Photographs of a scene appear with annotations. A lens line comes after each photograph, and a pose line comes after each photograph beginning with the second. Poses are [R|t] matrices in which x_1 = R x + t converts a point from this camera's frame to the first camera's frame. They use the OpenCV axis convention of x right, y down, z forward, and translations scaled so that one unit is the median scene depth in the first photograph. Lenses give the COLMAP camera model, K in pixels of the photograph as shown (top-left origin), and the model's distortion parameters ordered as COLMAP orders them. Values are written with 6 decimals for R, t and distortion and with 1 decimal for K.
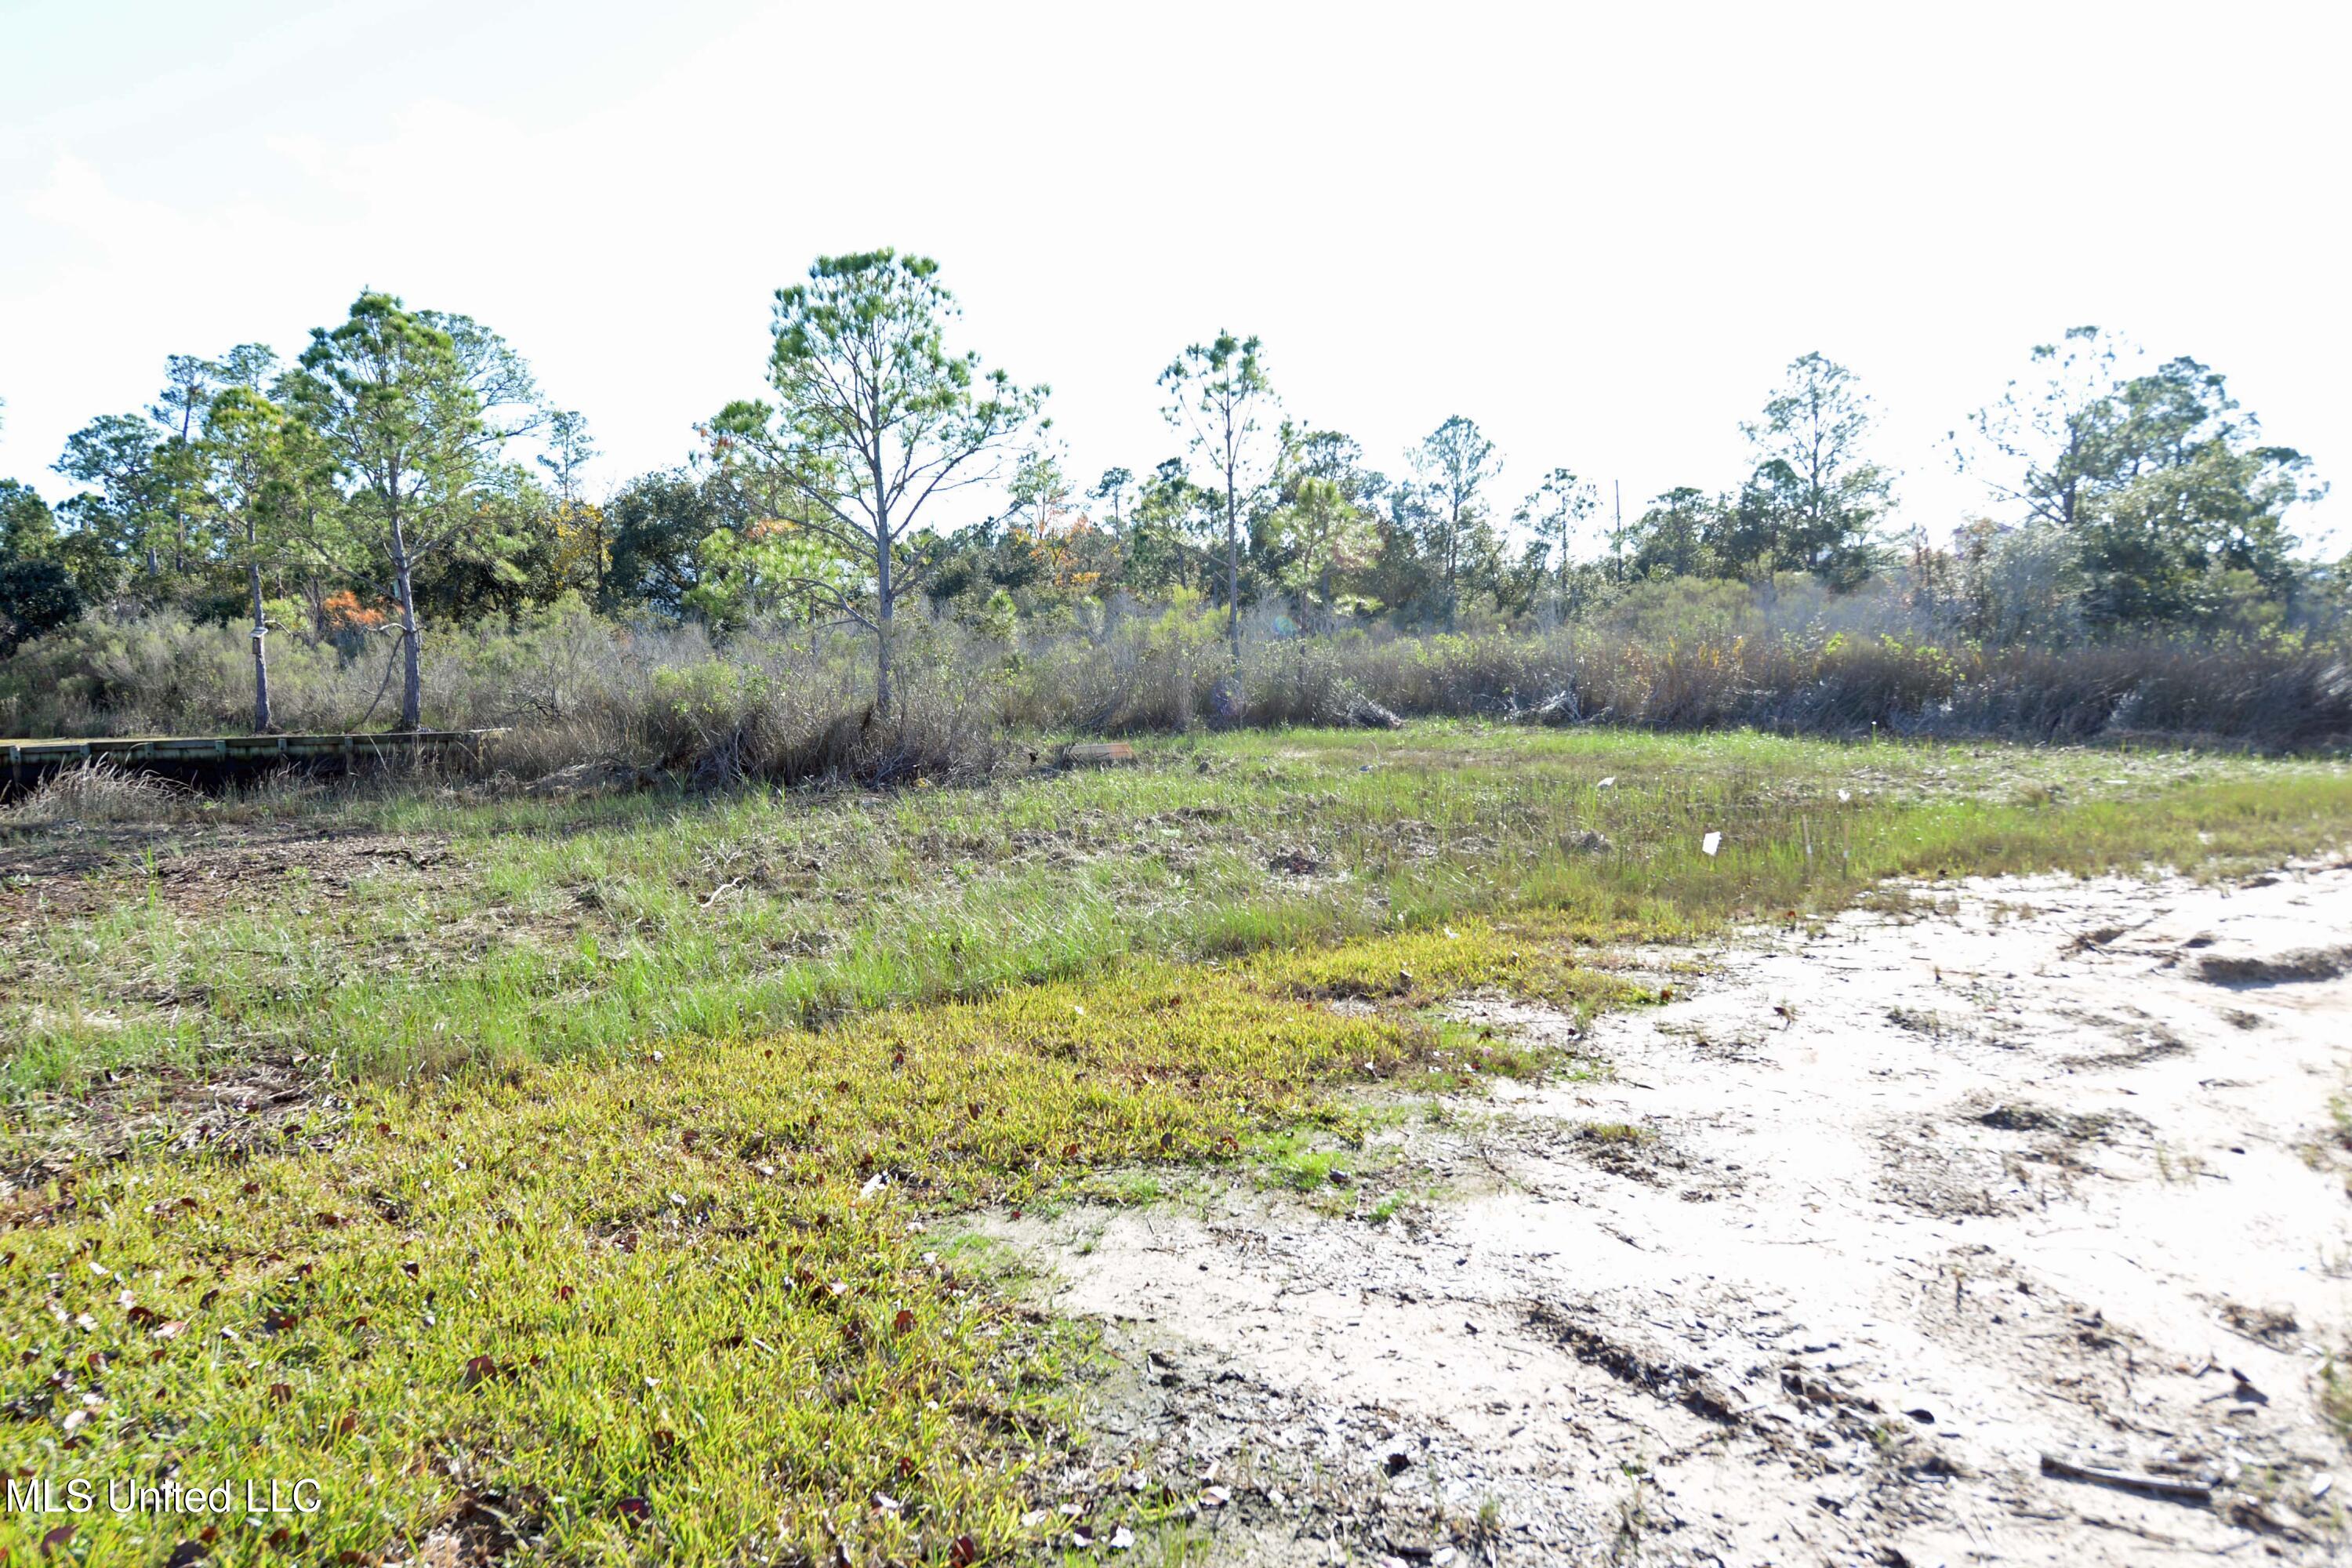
lens RADIAL K [[1597.2, 0, 1132.6], [0, 1597.2, 763.1], [0, 0, 1]] dist [0.032502, 0.001400]
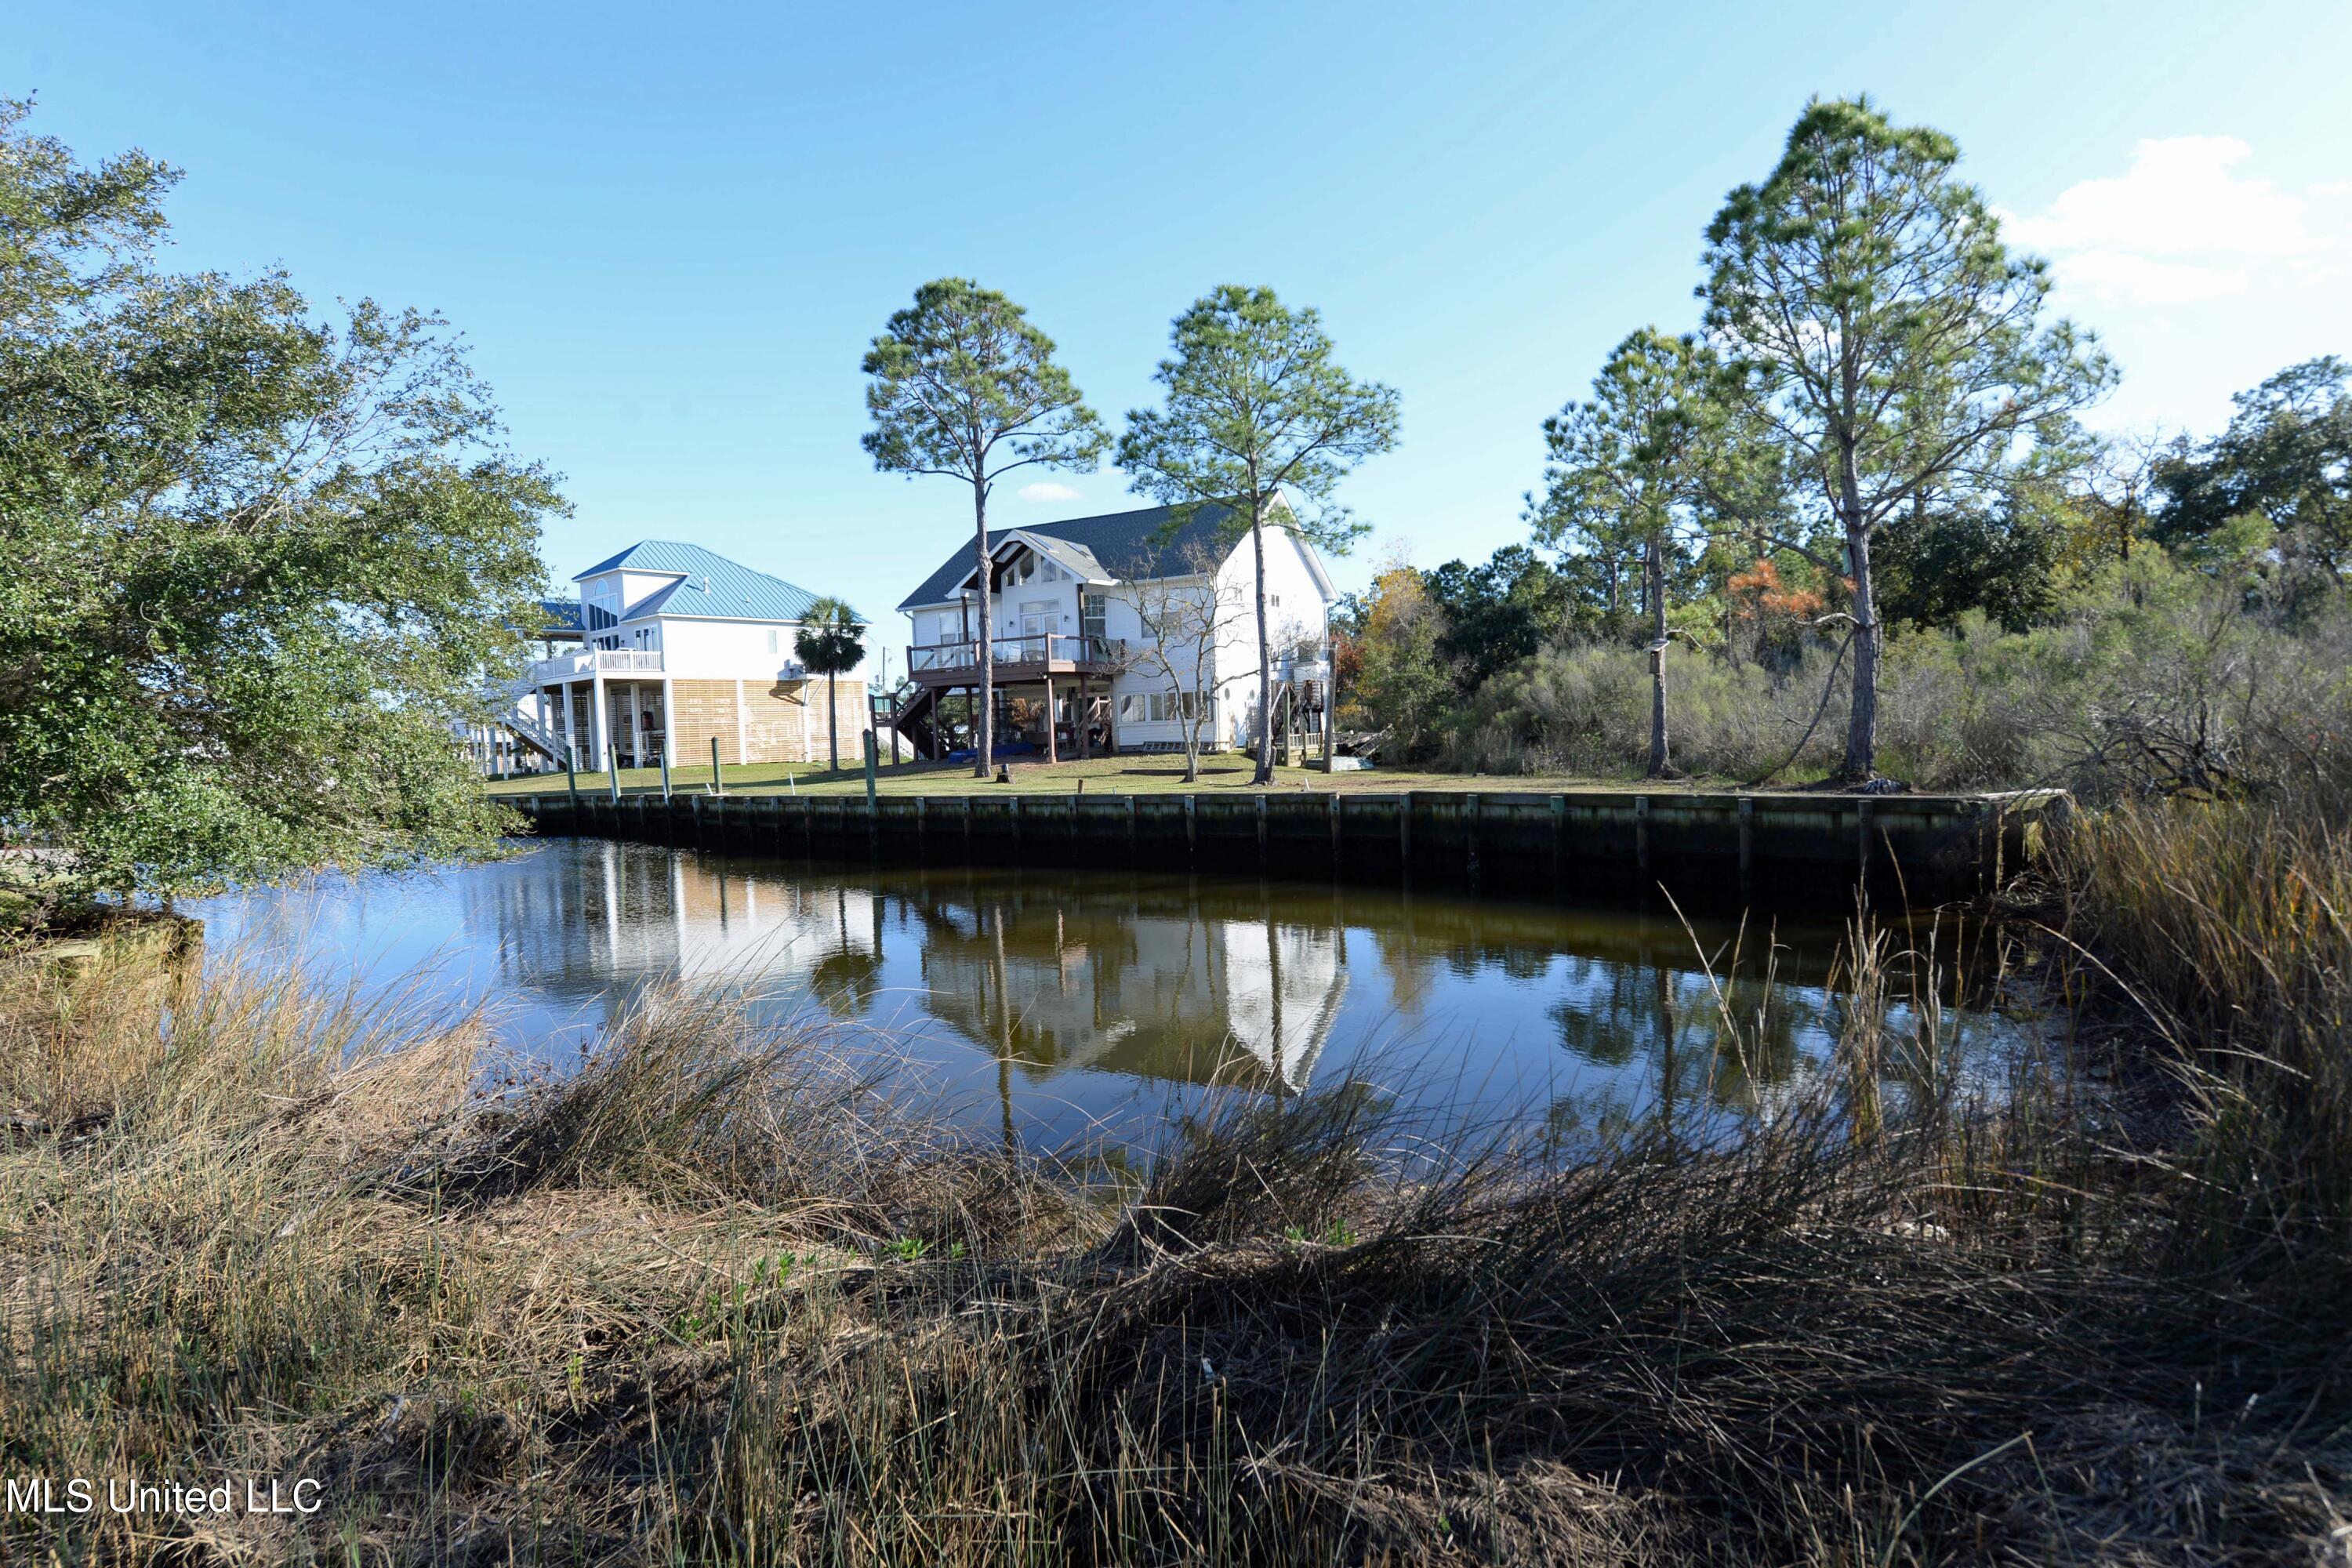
lens RADIAL K [[1218.0, 0, 1164.3], [0, 1218.0, 786.3], [0, 0, 1]] dist [-0.022623, -0.000457]
pose [[0.585487, 0.033669, -0.809982, -0.181816], [-0.030948, 0.999337, 0.019169, -0.015533], [0.810091, 0.013844, 0.586141, 0.407139]]
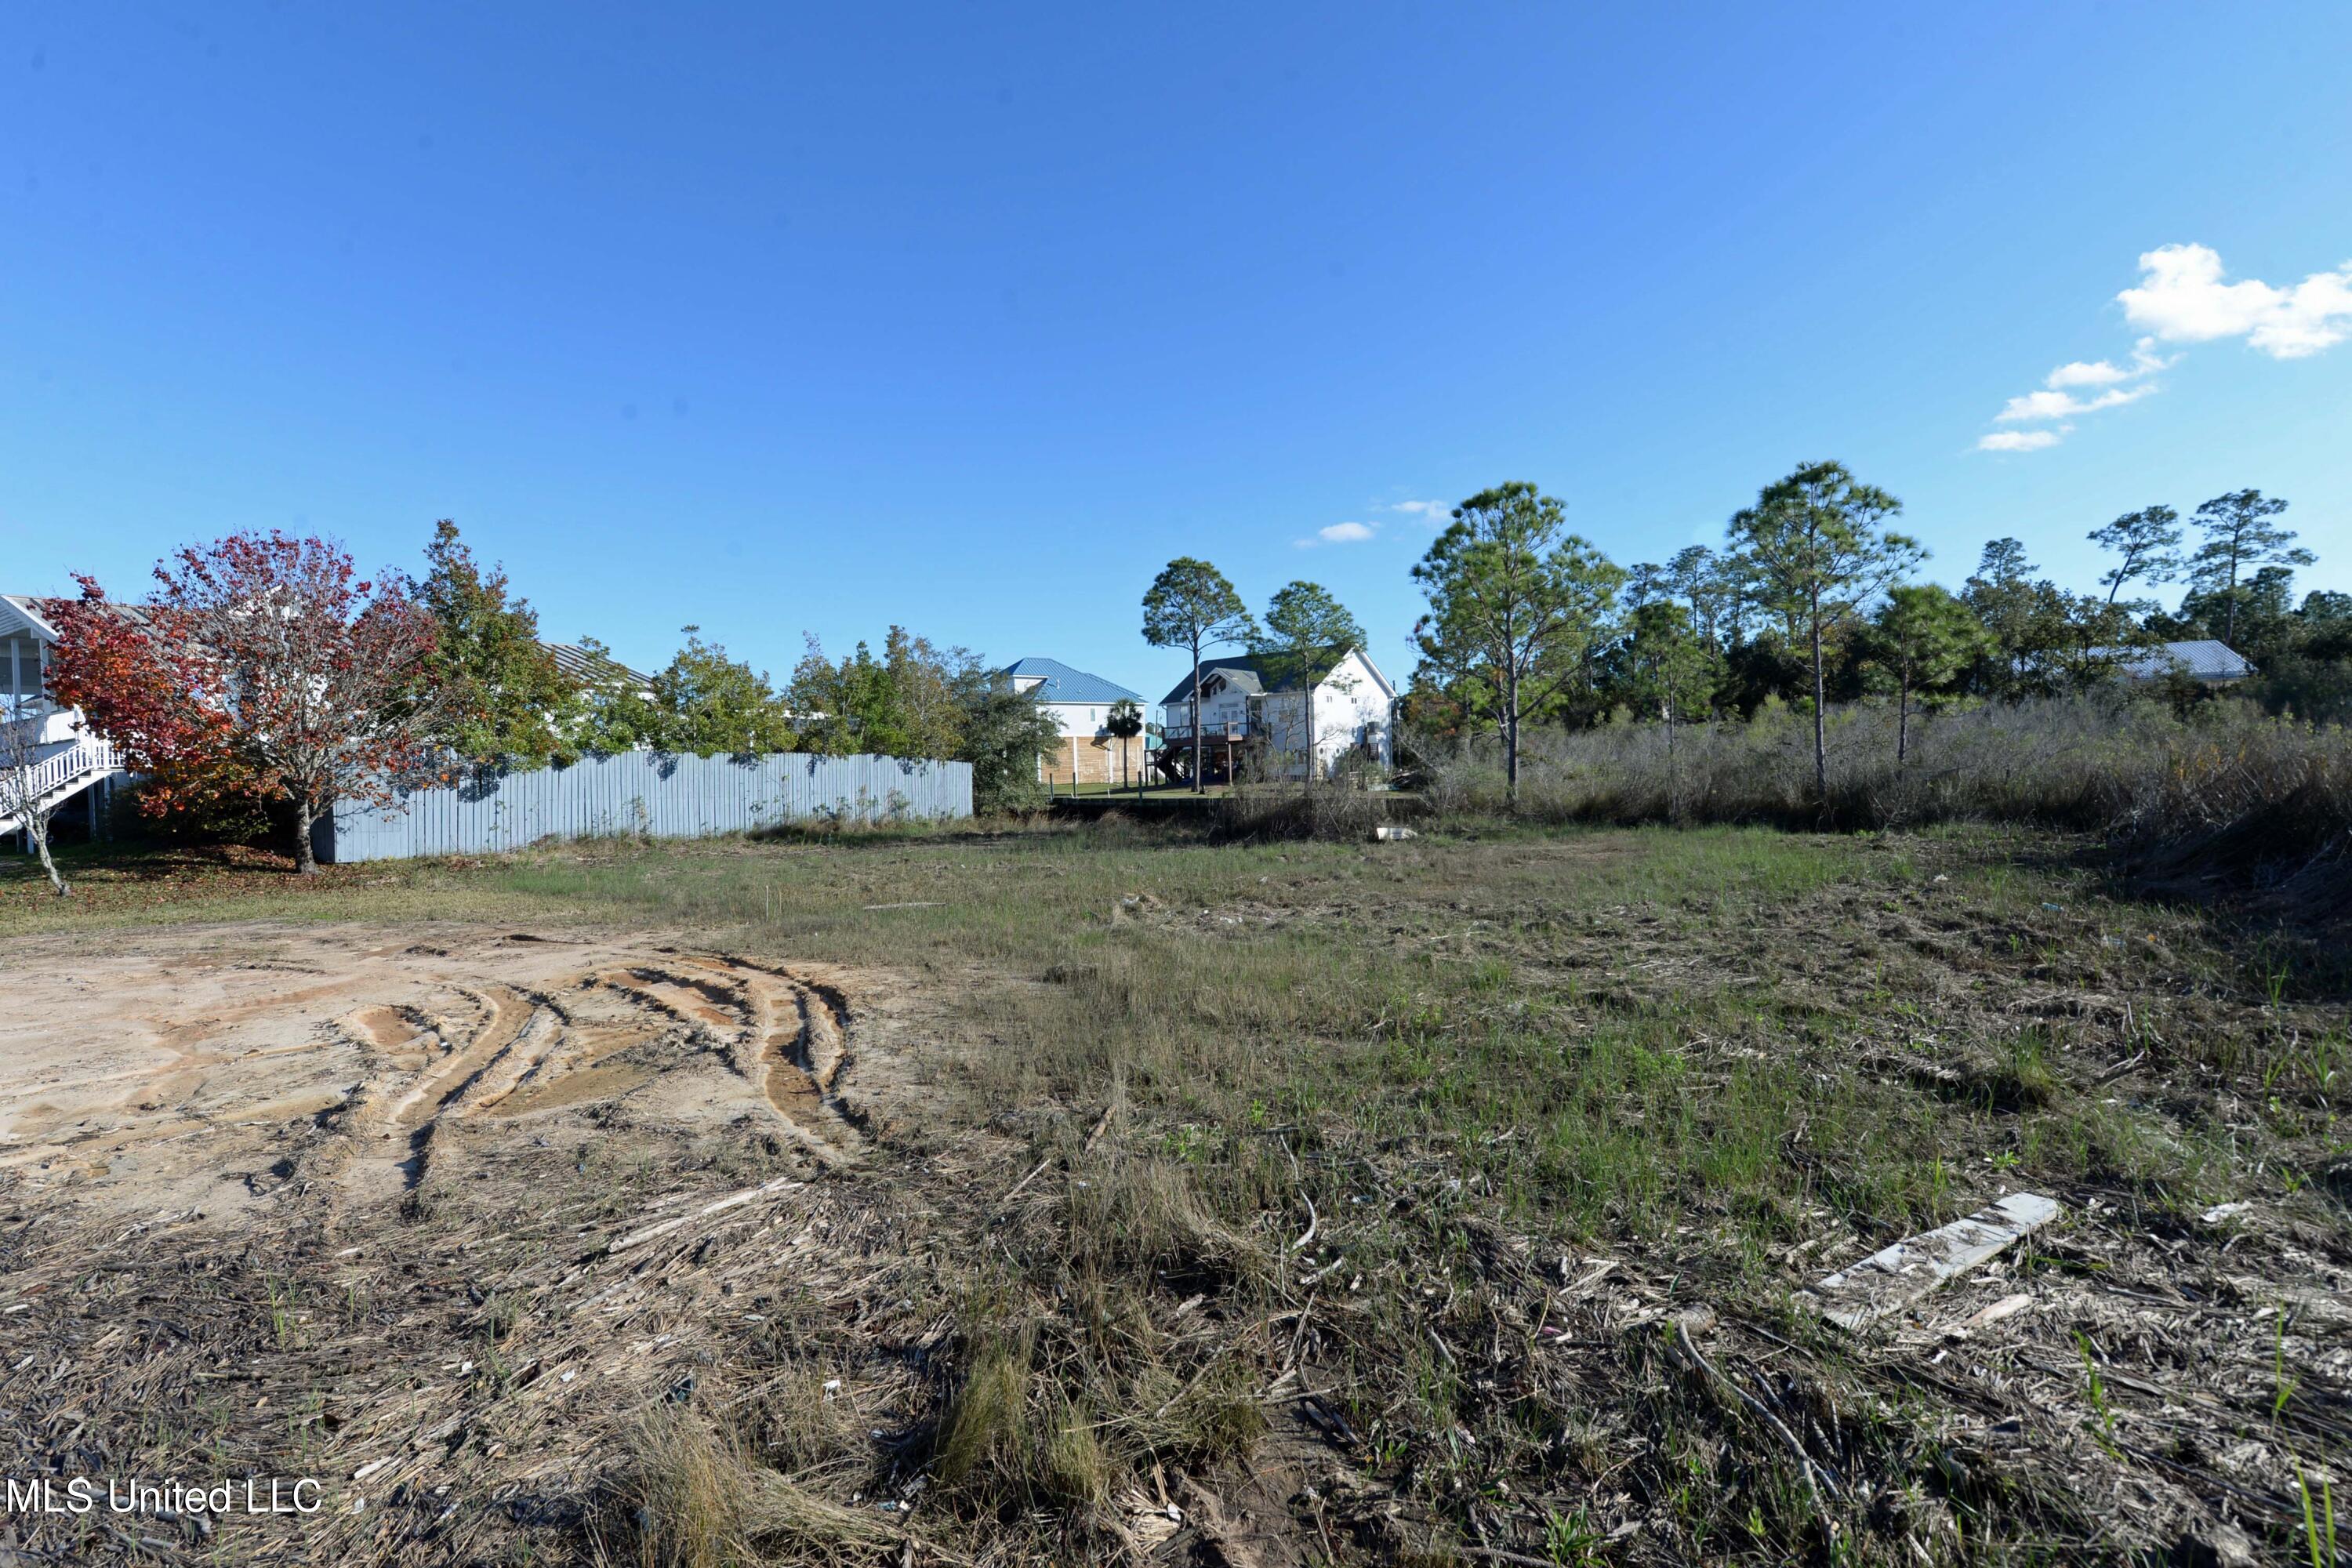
lens RADIAL K [[1073.6, 0, 1169.3], [0, 1073.6, 783.4], [0, 0, 1]] dist [-0.001620, -0.000347]
pose [[0.394450, 0.029440, -0.918446, 0.380272], [-0.049722, 0.998706, 0.010658, -0.026824], [0.917571, 0.041463, 0.395404, 0.187806]]
